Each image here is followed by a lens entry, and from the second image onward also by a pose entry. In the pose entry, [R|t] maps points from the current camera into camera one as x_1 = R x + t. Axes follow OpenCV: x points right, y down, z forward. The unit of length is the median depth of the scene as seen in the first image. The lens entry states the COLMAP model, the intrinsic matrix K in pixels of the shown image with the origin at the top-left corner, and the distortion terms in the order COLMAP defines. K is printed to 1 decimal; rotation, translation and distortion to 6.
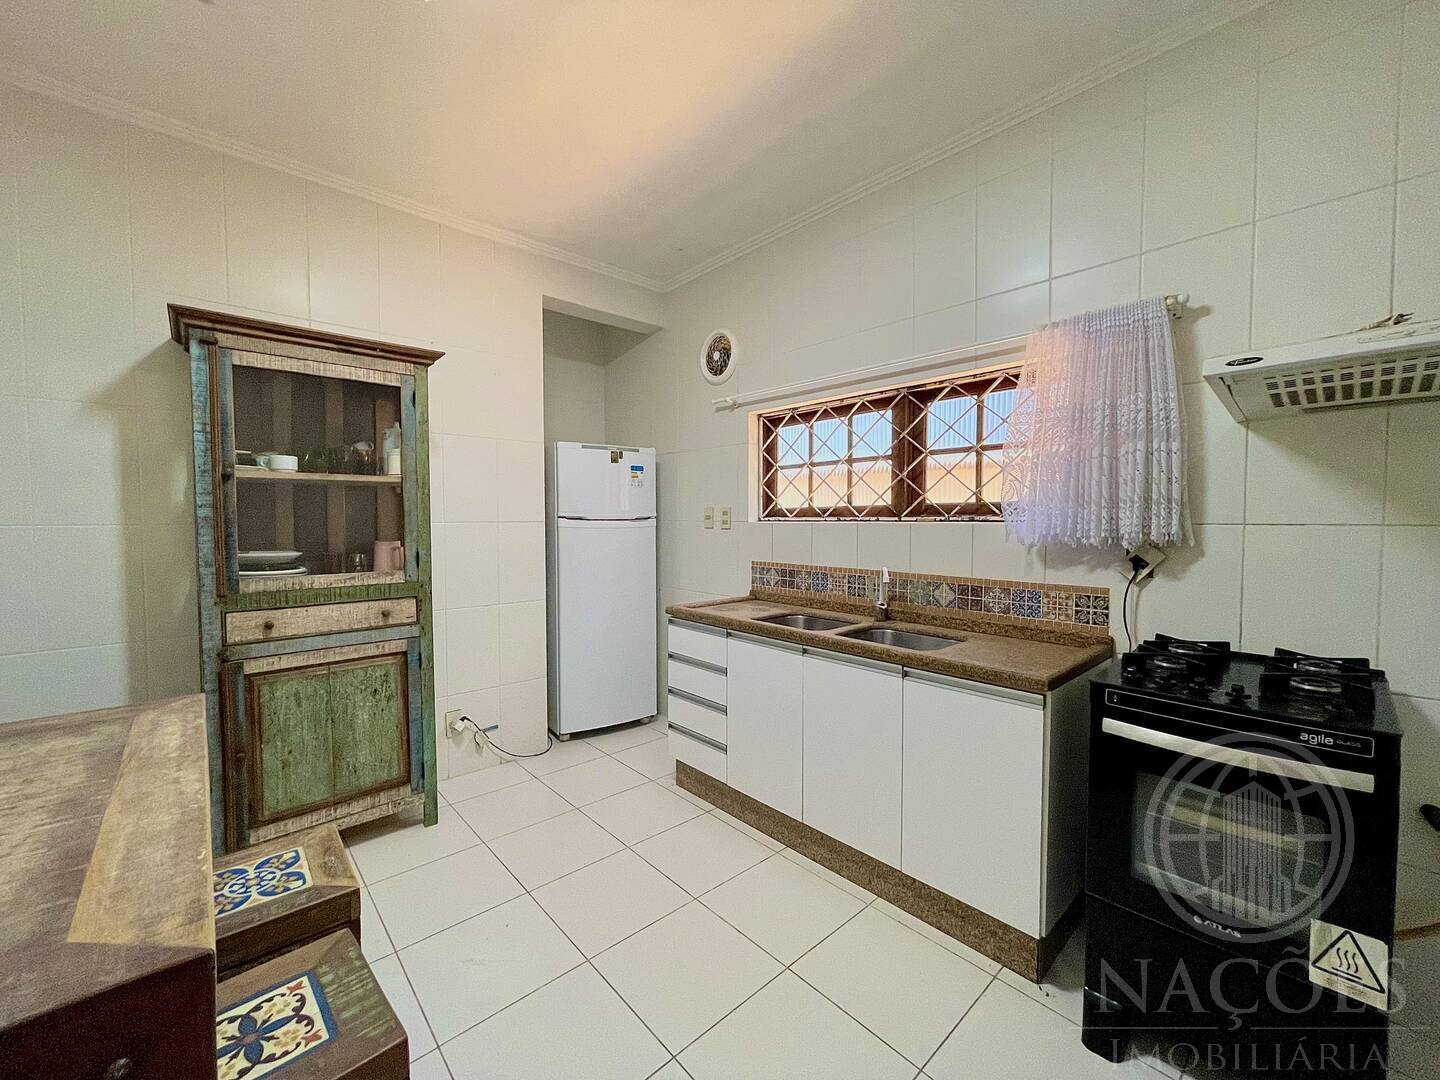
lens RADIAL K [[580.5, 0, 714.2], [0, 580.5, 541.0], [0, 0, 1]] dist [-0.004255, 0.002221]
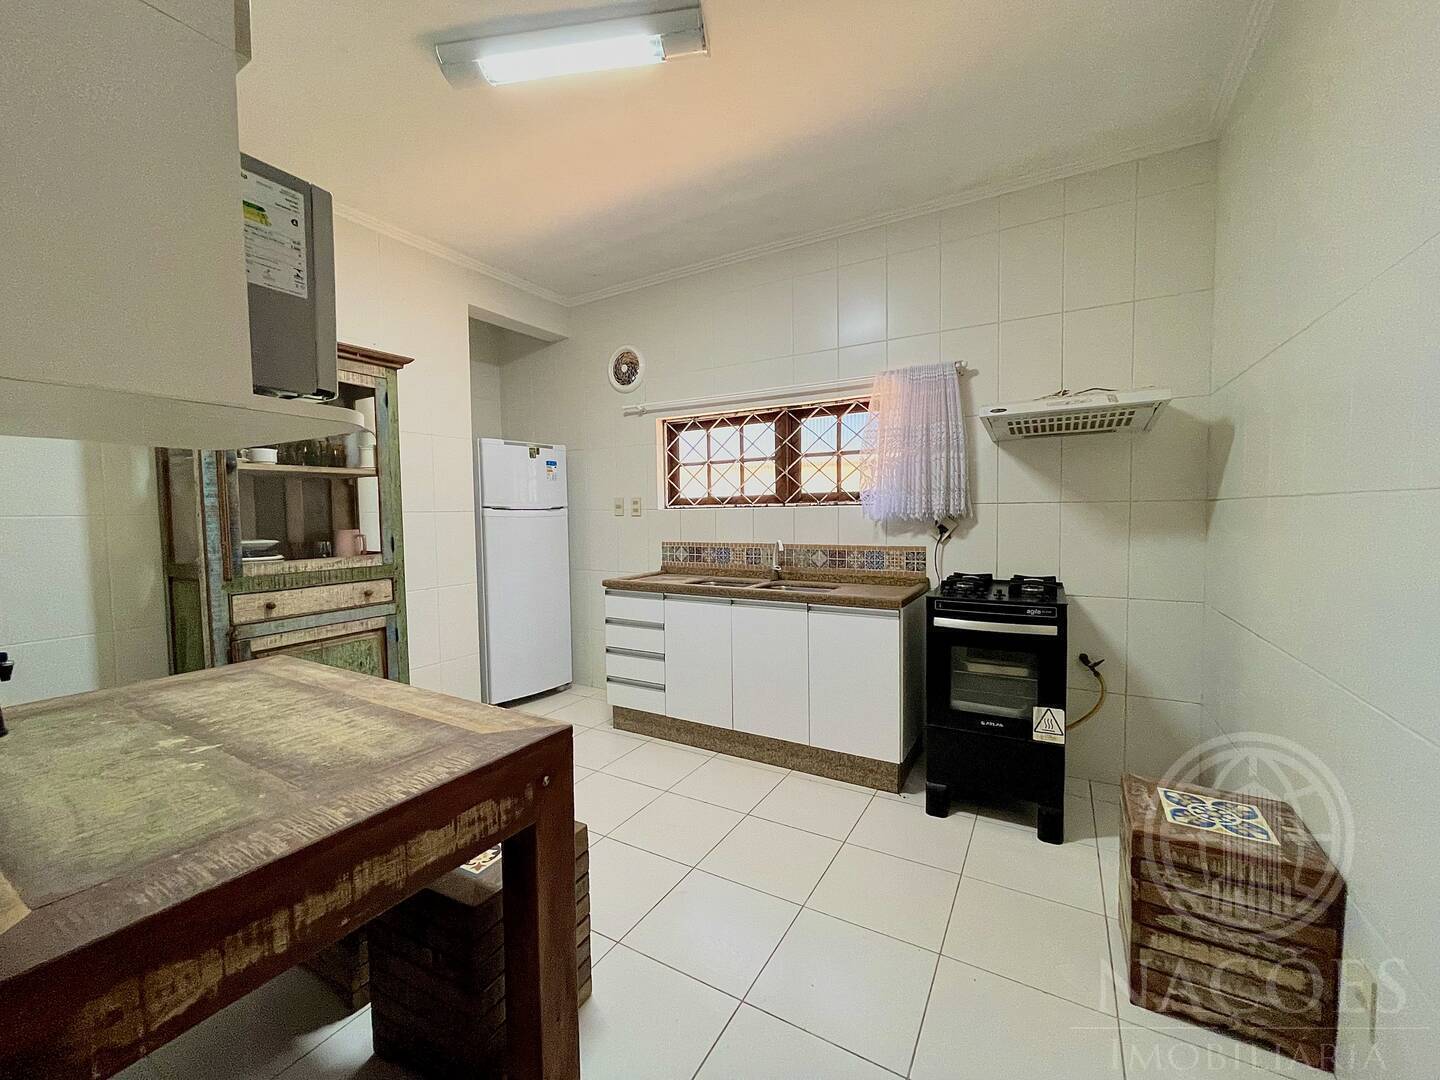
lens RADIAL K [[580.5, 0, 713.4], [0, 580.5, 540.5], [0, 0, 1]] dist [-0.004255, 0.002221]
pose [[0.953206, -0.027637, 0.301057, -0.263684], [0.025175, 0.999610, 0.012054, 0.027064], [-0.301273, -0.003911, 0.953530, -0.247087]]
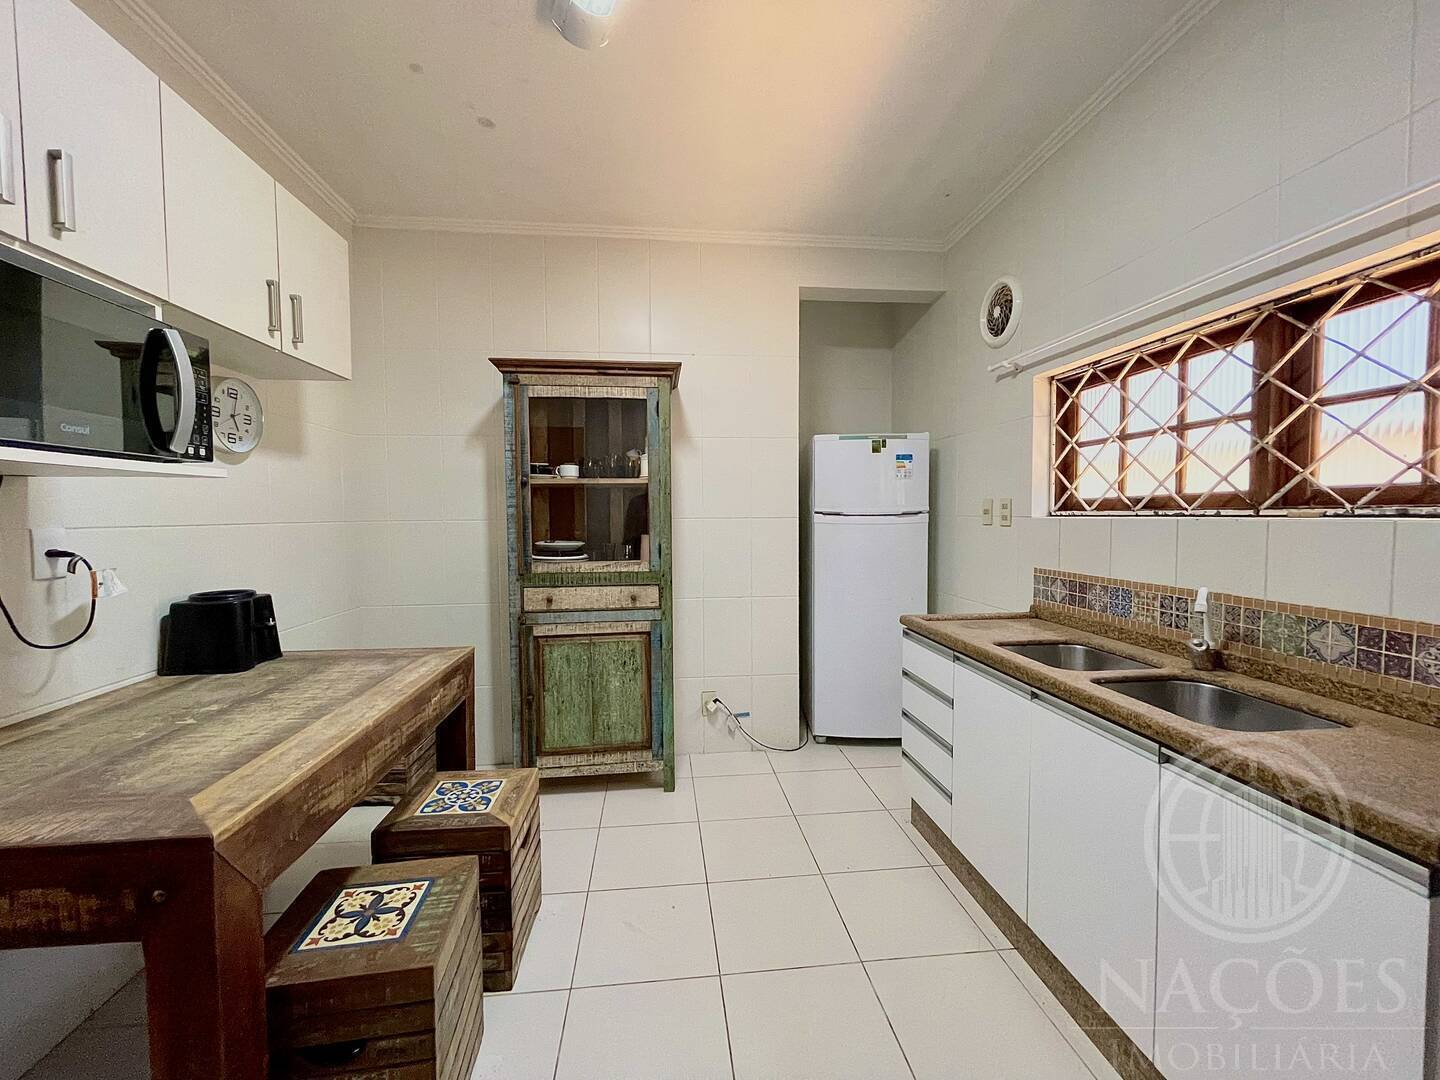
lens RADIAL K [[580.5, 0, 716.2], [0, 580.5, 540.7], [0, 0, 1]] dist [-0.004255, 0.002221]
pose [[0.809826, 0.022373, -0.586243, 0.235891], [-0.017320, 0.999749, 0.014229, -0.006980], [0.586414, -0.001369, 0.810010, 0.159746]]
